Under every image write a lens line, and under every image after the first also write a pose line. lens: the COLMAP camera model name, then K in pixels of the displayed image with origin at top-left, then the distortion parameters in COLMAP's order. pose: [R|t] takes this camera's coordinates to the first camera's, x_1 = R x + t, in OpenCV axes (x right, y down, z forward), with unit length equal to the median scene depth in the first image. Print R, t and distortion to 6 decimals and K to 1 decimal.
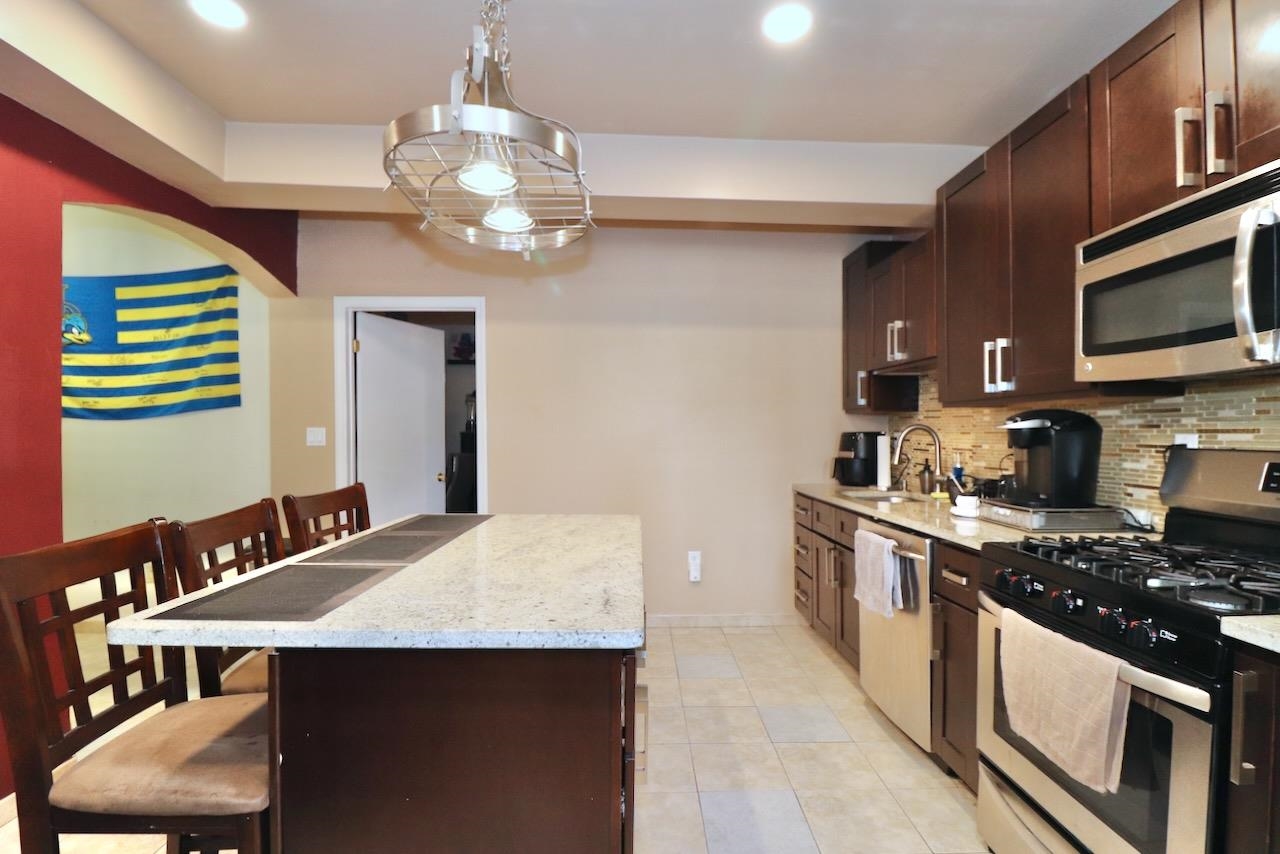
lens RADIAL K [[603.9, 0, 649.6], [0, 603.9, 448.5], [0, 0, 1]] dist [-0.010802, -0.004871]
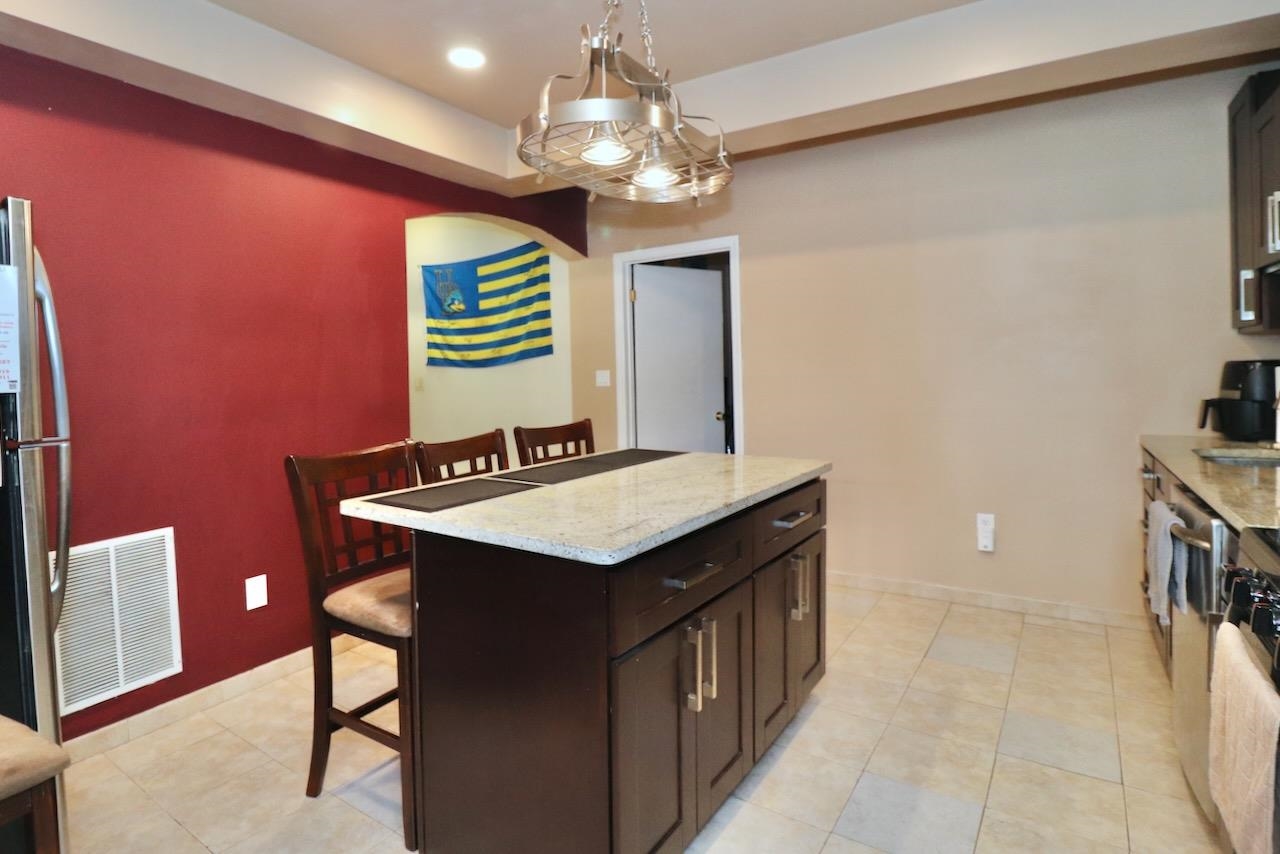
lens RADIAL K [[658.5, 0, 613.8], [0, 658.5, 397.9], [0, 0, 1]] dist [-0.014120, -0.001918]
pose [[0.806348, 0.003970, -0.591429, 0.211642], [0.006600, 0.999855, 0.015710, -0.002352], [0.591405, -0.016571, 0.806204, 0.001336]]
